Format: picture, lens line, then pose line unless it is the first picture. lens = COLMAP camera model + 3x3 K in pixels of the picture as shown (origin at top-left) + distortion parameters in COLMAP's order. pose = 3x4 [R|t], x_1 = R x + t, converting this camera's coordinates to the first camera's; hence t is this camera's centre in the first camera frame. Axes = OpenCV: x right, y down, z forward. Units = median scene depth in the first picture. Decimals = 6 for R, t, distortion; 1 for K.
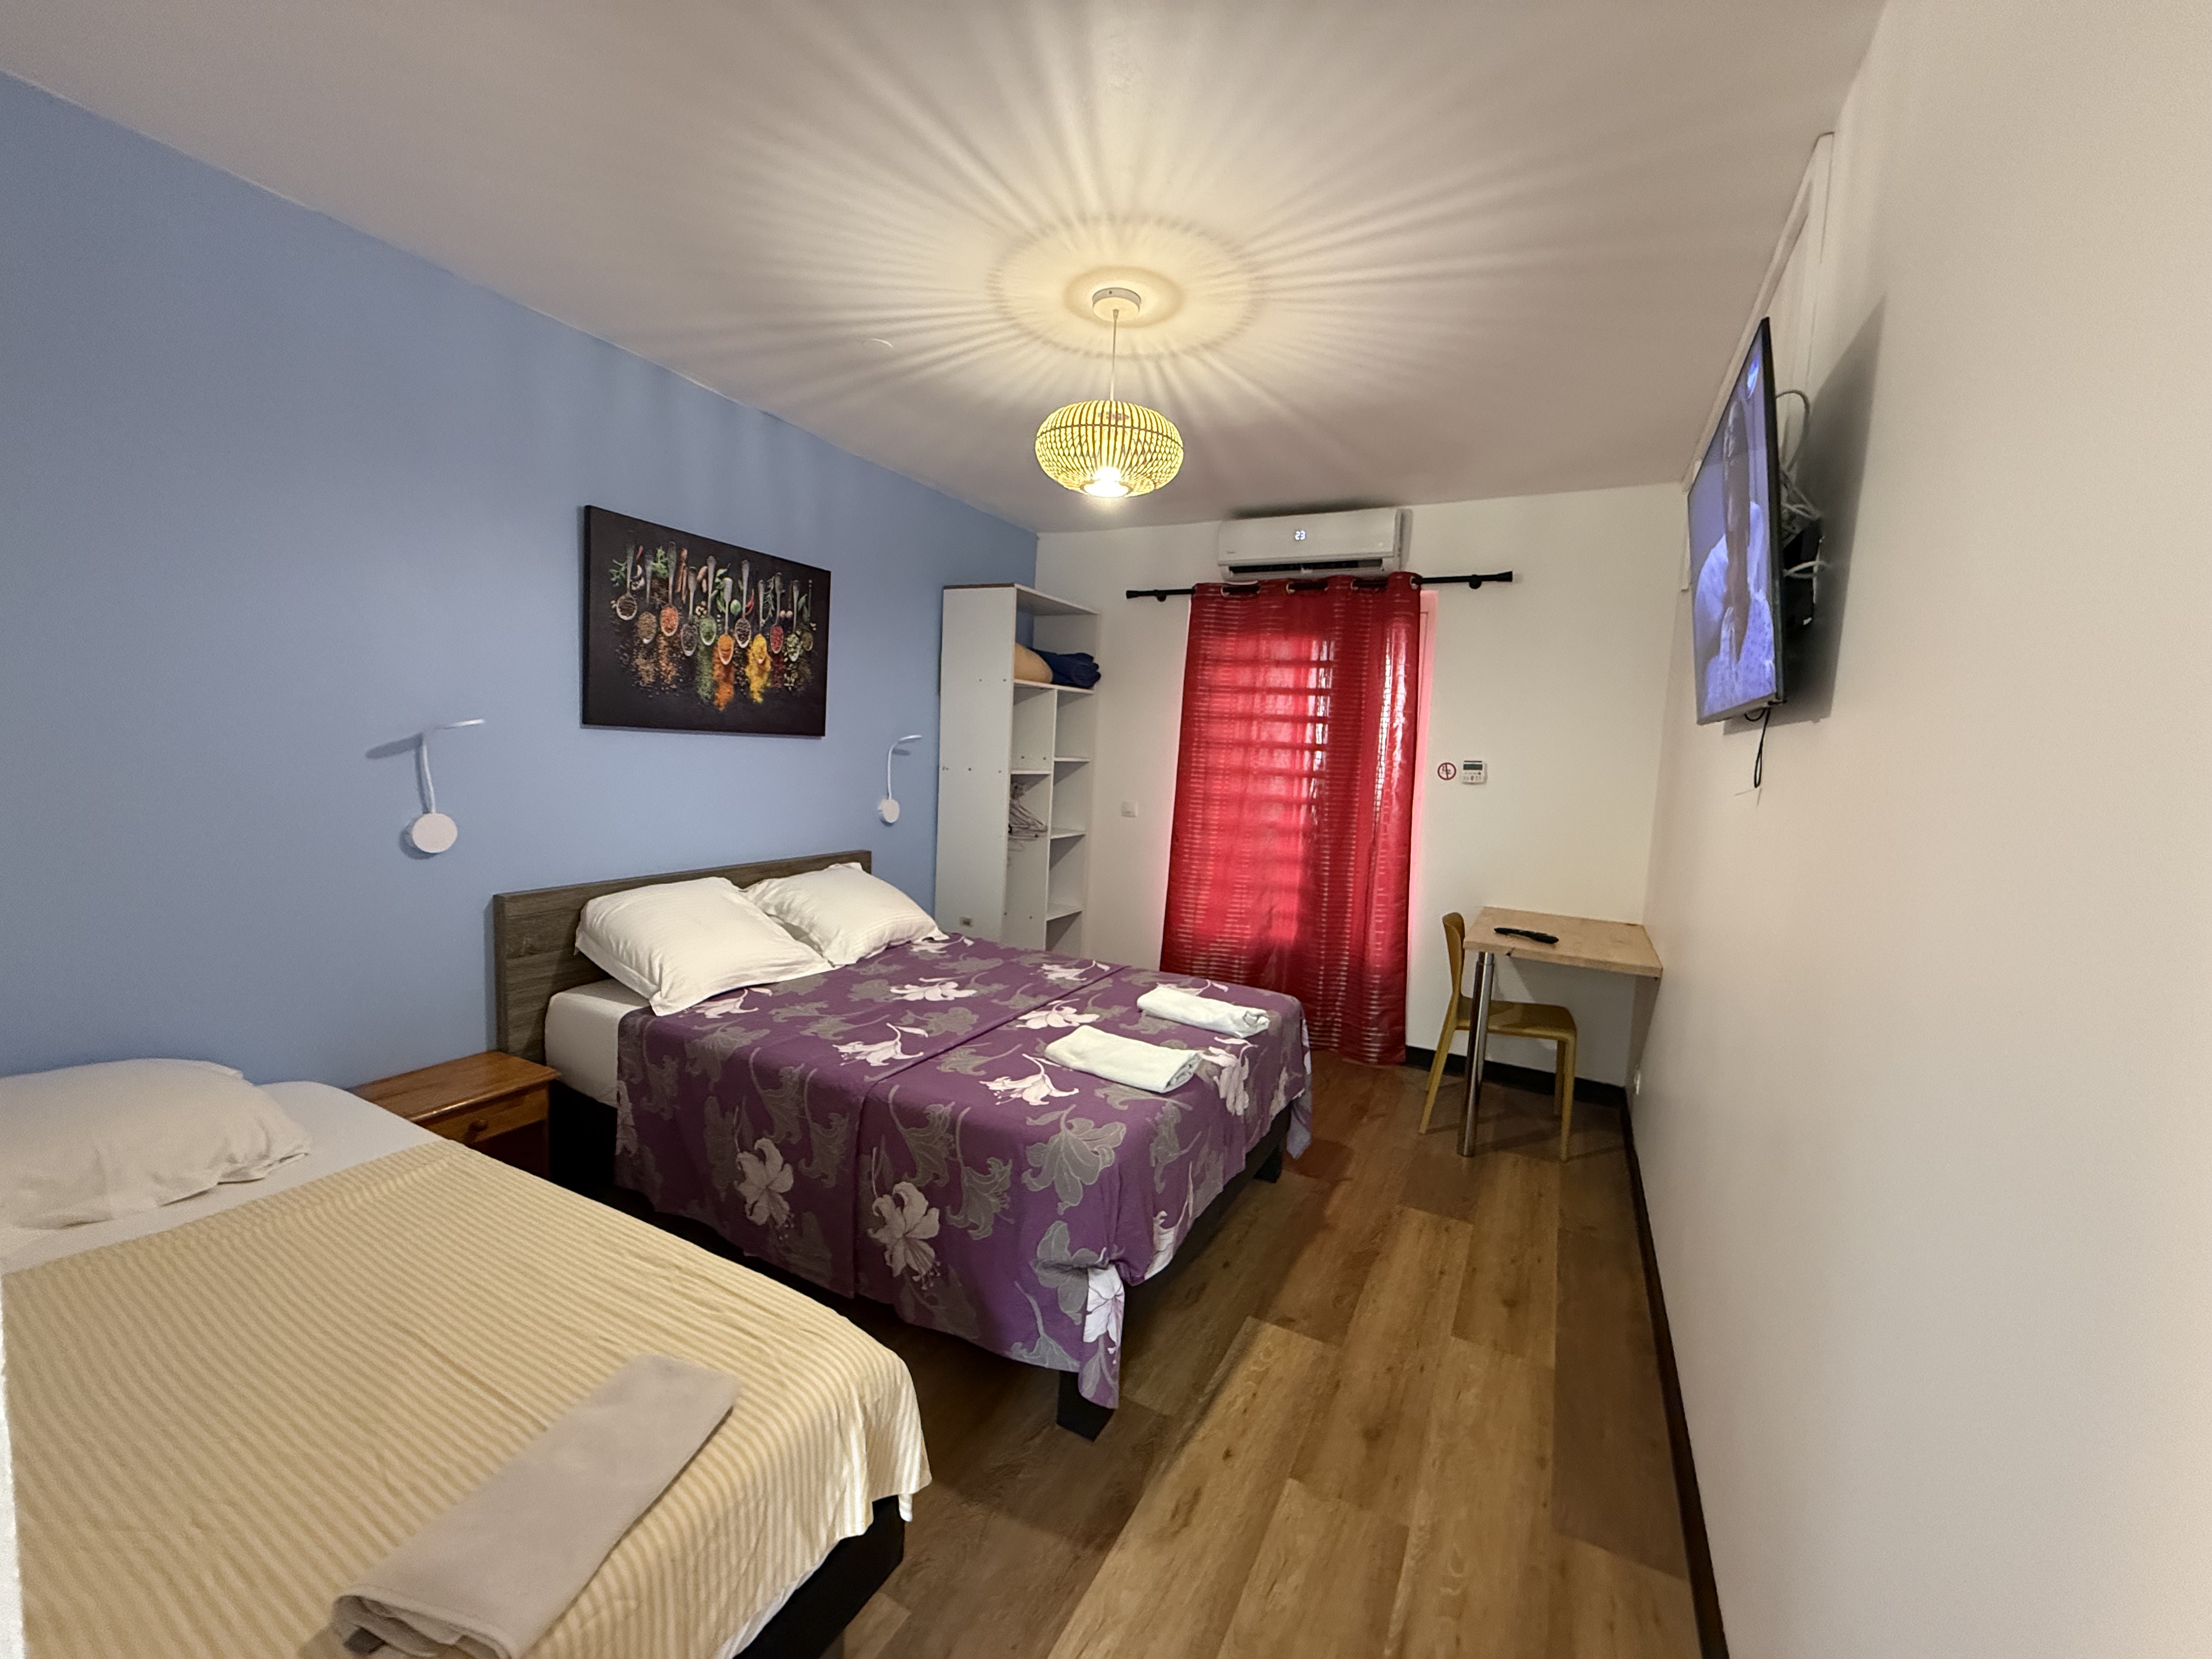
lens RADIAL K [[881.4, 0, 1098.8], [0, 881.4, 826.5], [0, 0, 1]] dist [-0.000449, 0.000227]
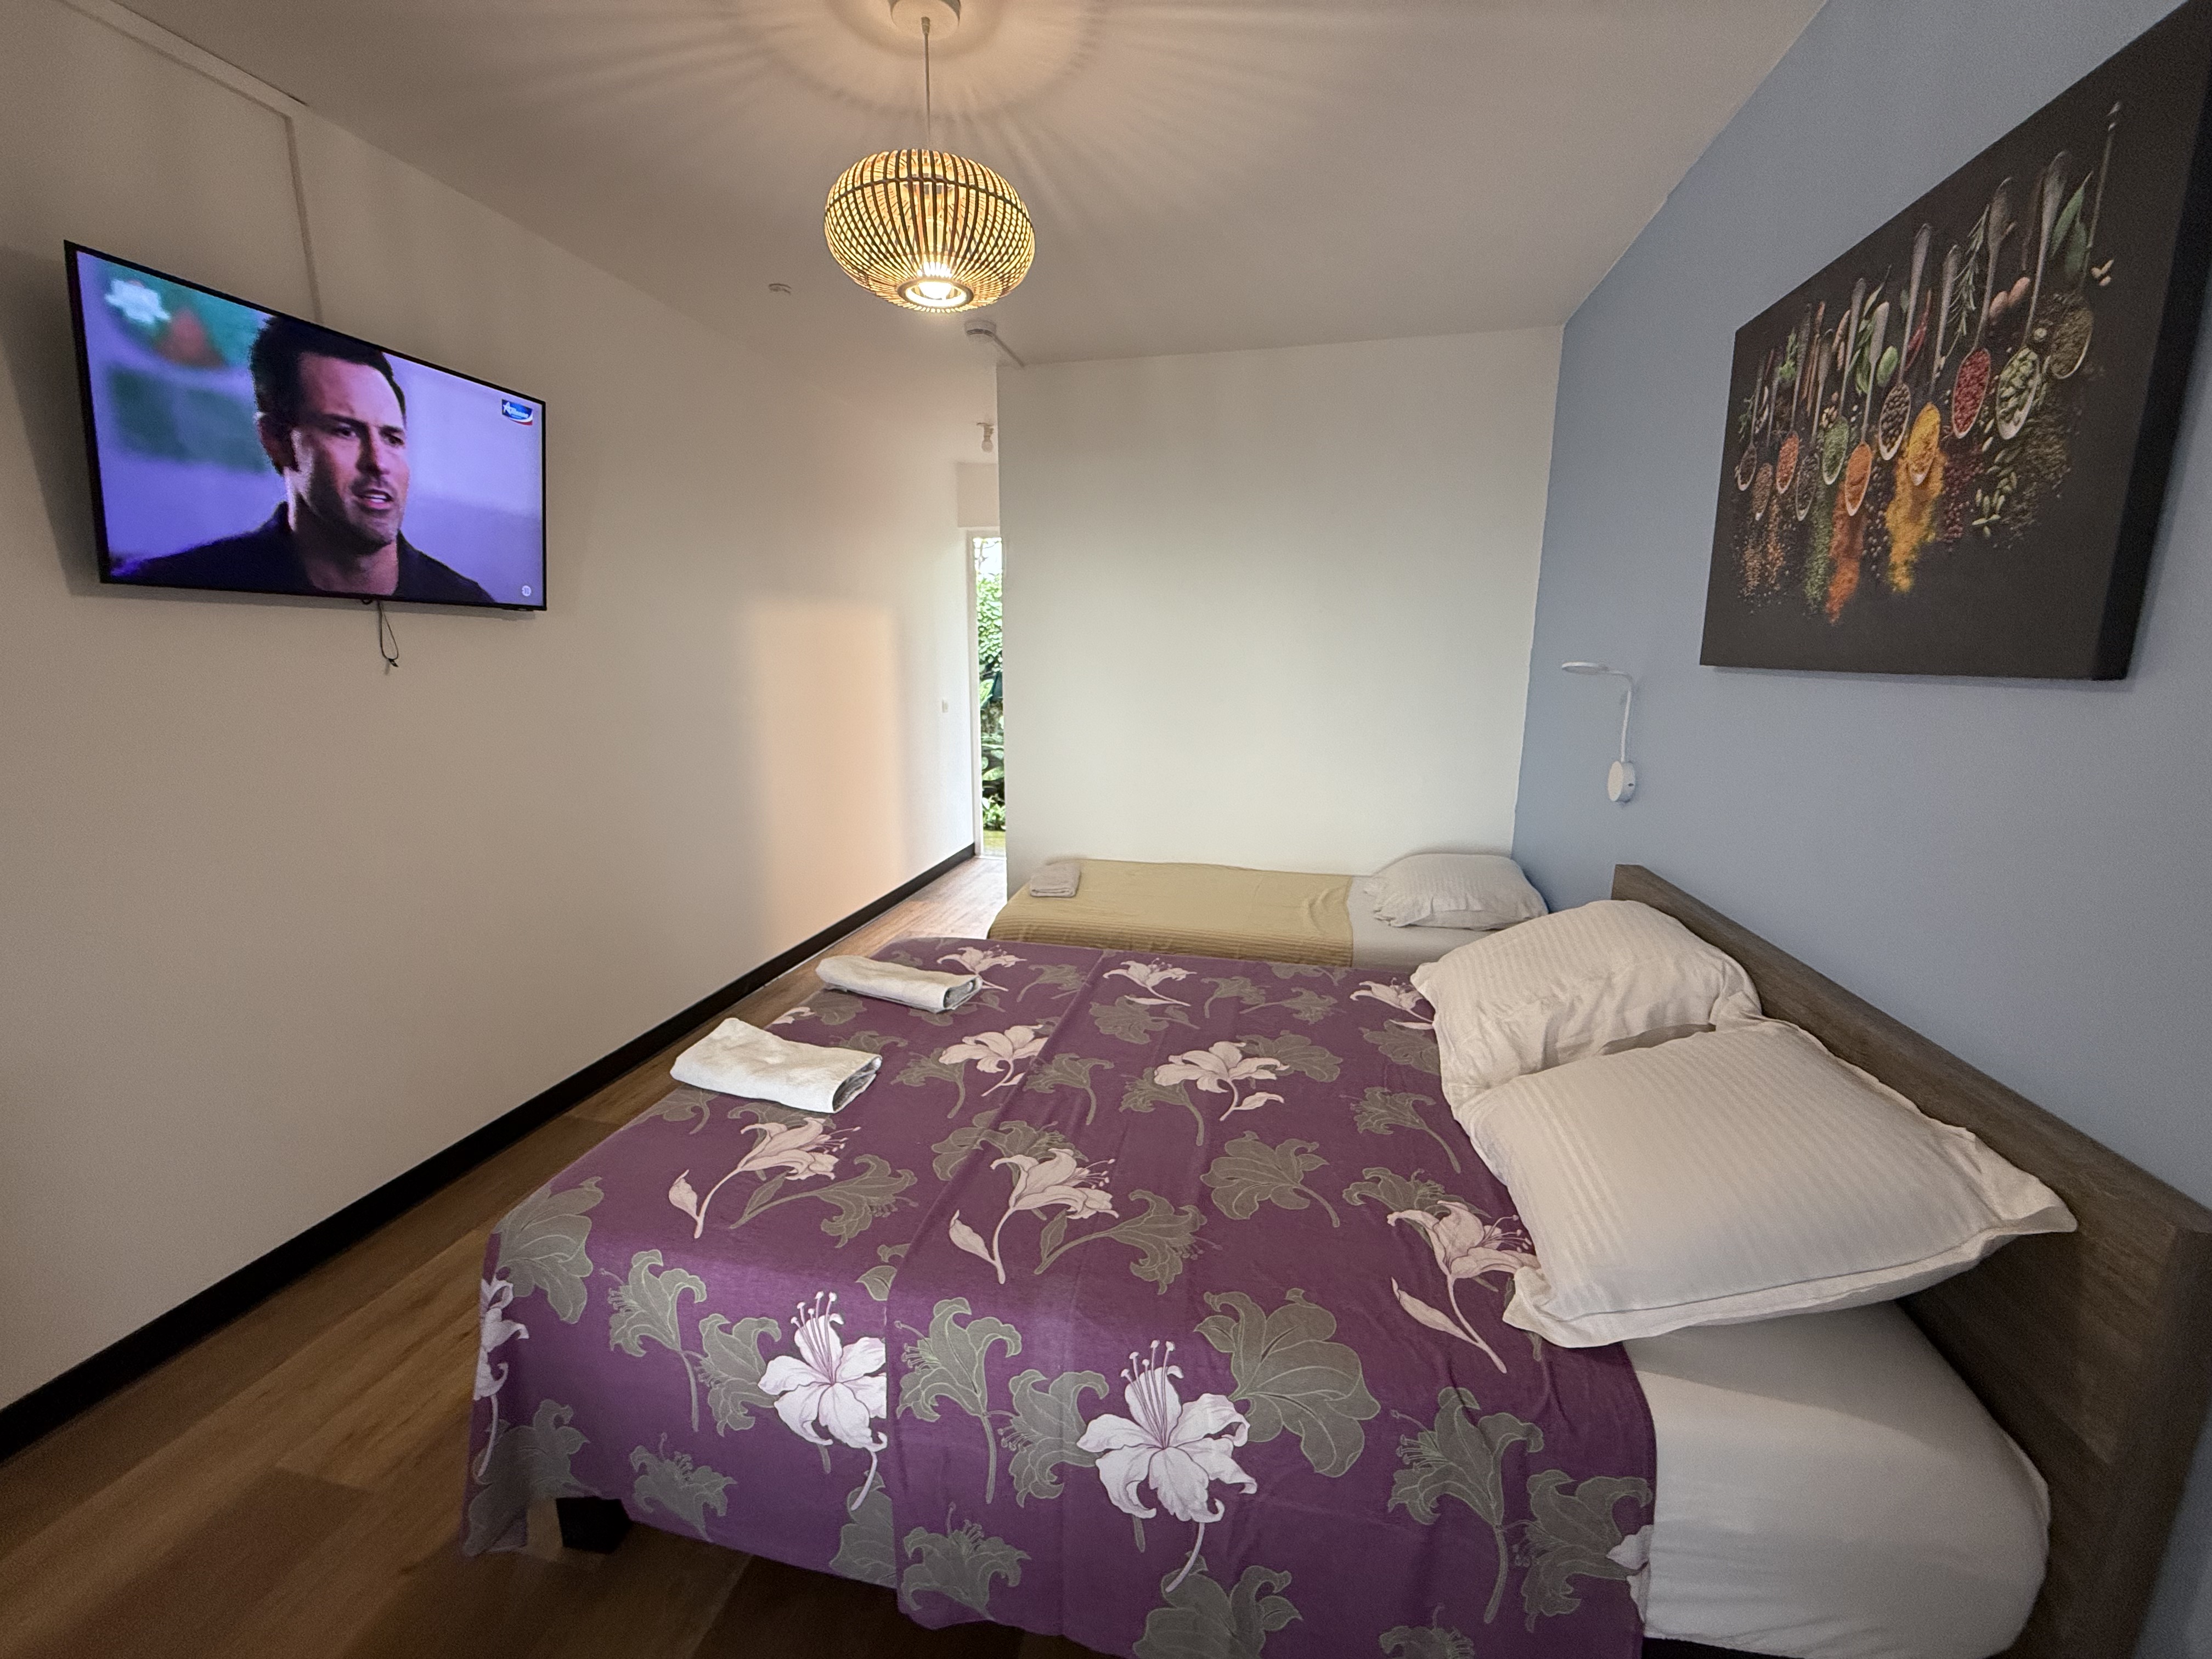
lens RADIAL K [[881.4, 0, 1098.5], [0, 881.4, 827.7], [0, 0, 1]] dist [-0.000449, 0.000227]
pose [[-0.963097, -0.001765, -0.269149, 0.070663], [-0.076788, 0.960221, 0.268476, -0.159676], [0.257969, 0.279236, -0.924921, 1.743218]]
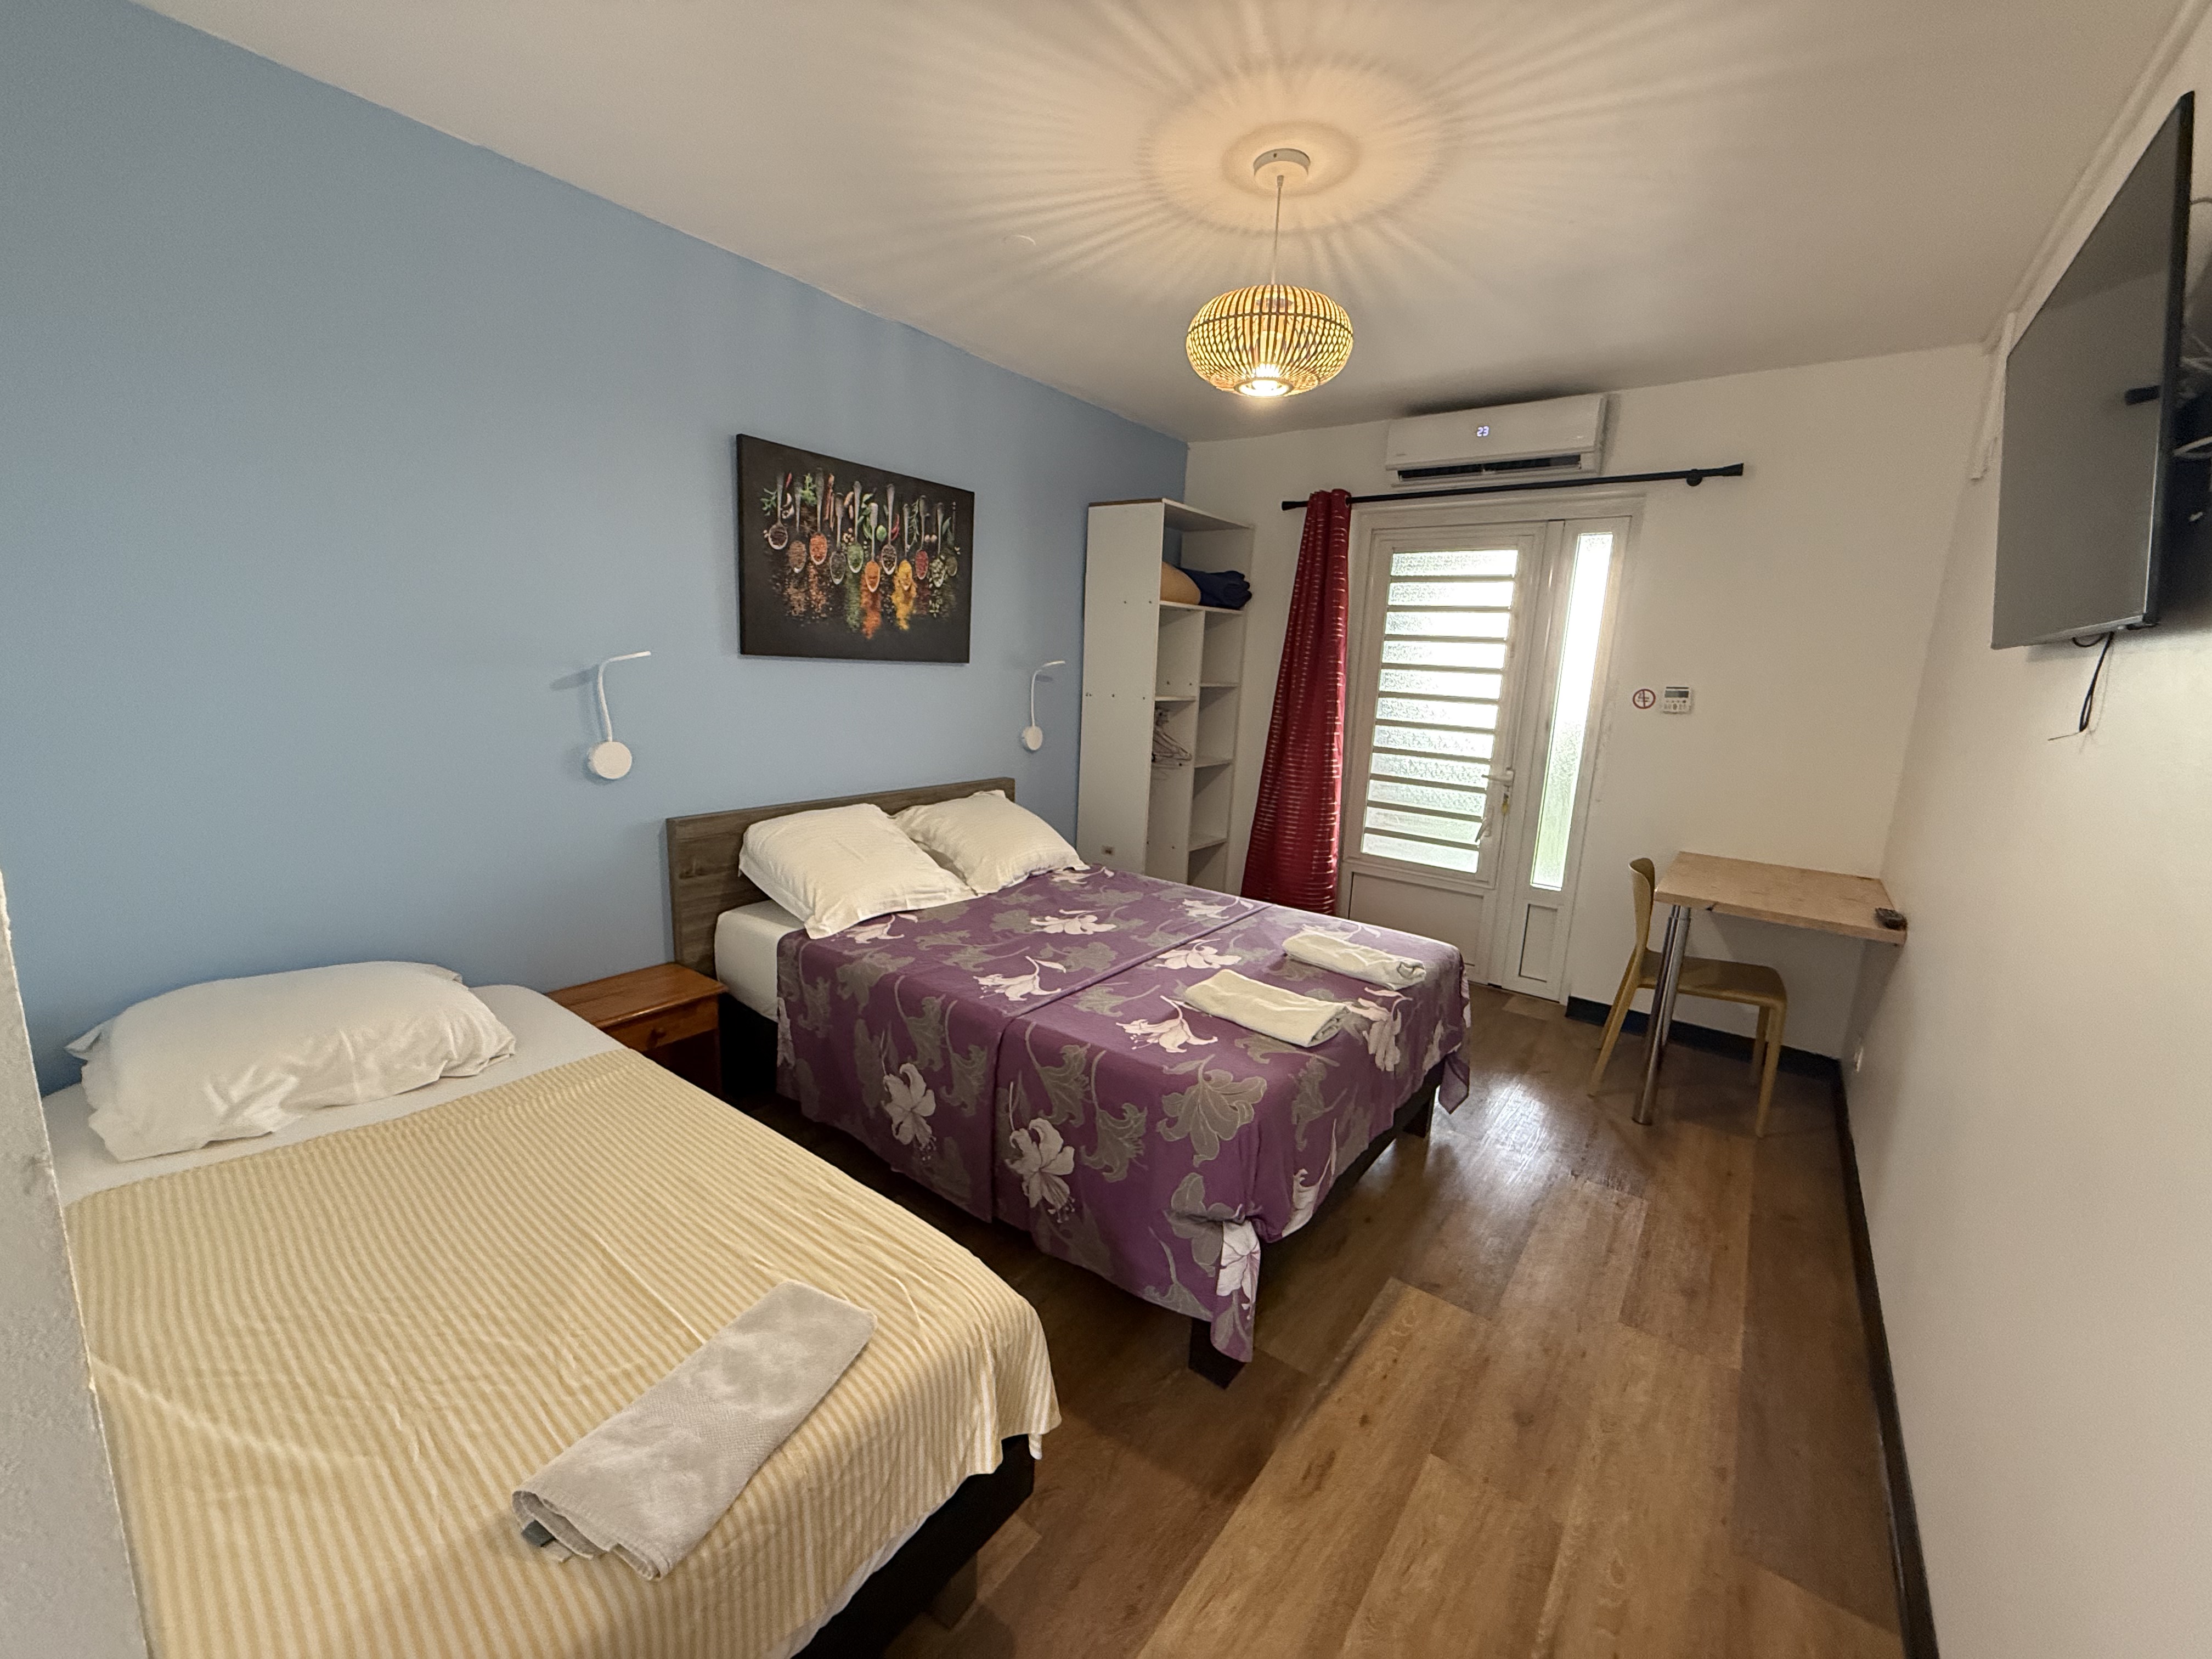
lens RADIAL K [[881.4, 0, 1099.4], [0, 881.4, 825.9], [0, 0, 1]] dist [-0.000449, 0.000227]
pose [[0.986567, 0.025201, -0.161402, -0.000796], [-0.010778, 0.995918, 0.089621, -0.014816], [0.163002, -0.086677, 0.982811, 0.043994]]
